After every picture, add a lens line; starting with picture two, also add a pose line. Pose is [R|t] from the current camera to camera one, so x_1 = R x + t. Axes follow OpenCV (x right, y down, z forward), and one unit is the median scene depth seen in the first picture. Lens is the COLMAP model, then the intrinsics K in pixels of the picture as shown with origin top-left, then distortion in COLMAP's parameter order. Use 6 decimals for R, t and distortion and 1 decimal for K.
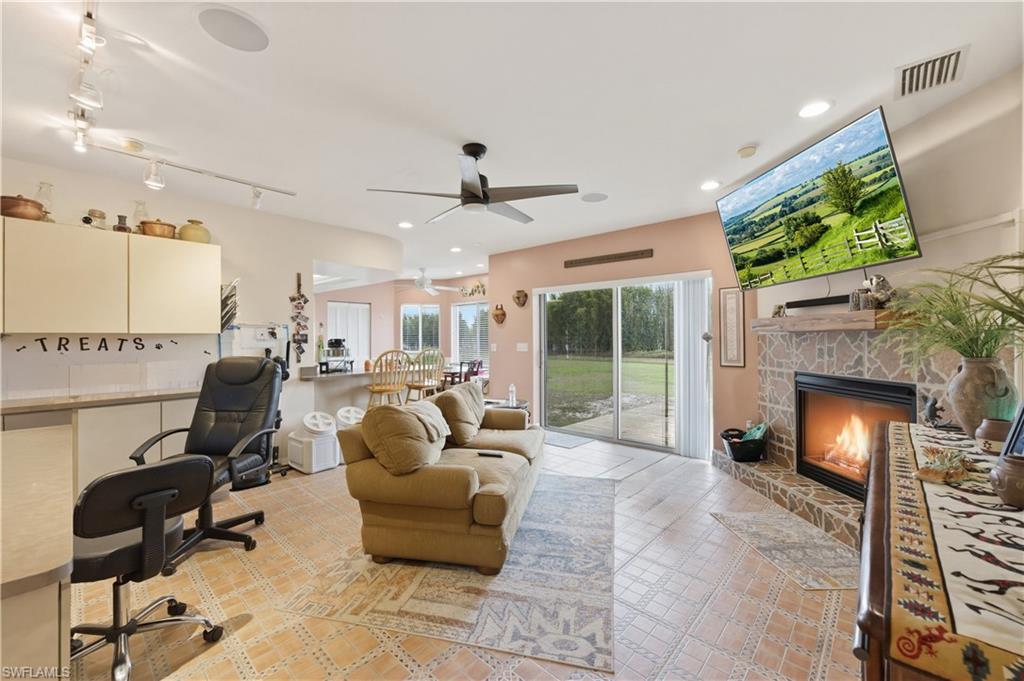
lens RADIAL K [[407.3, 0, 512.4], [0, 407.3, 338.0], [0, 0, 1]] dist [-0.000897, -0.000047]
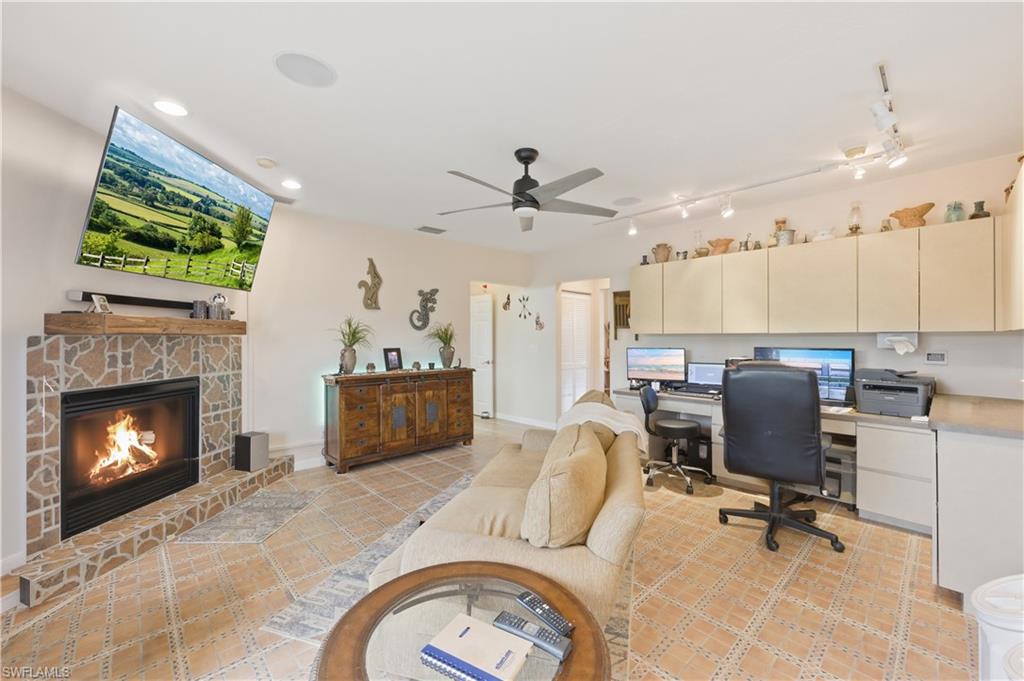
lens RADIAL K [[407.3, 0, 512.4], [0, 407.3, 338.0], [0, 0, 1]] dist [-0.000897, -0.000047]
pose [[-0.997377, -0.045166, 0.056567, -0.096645], [-0.045107, 0.998979, 0.002311, -0.050900], [-0.056614, -0.000246, -0.998396, 1.893549]]
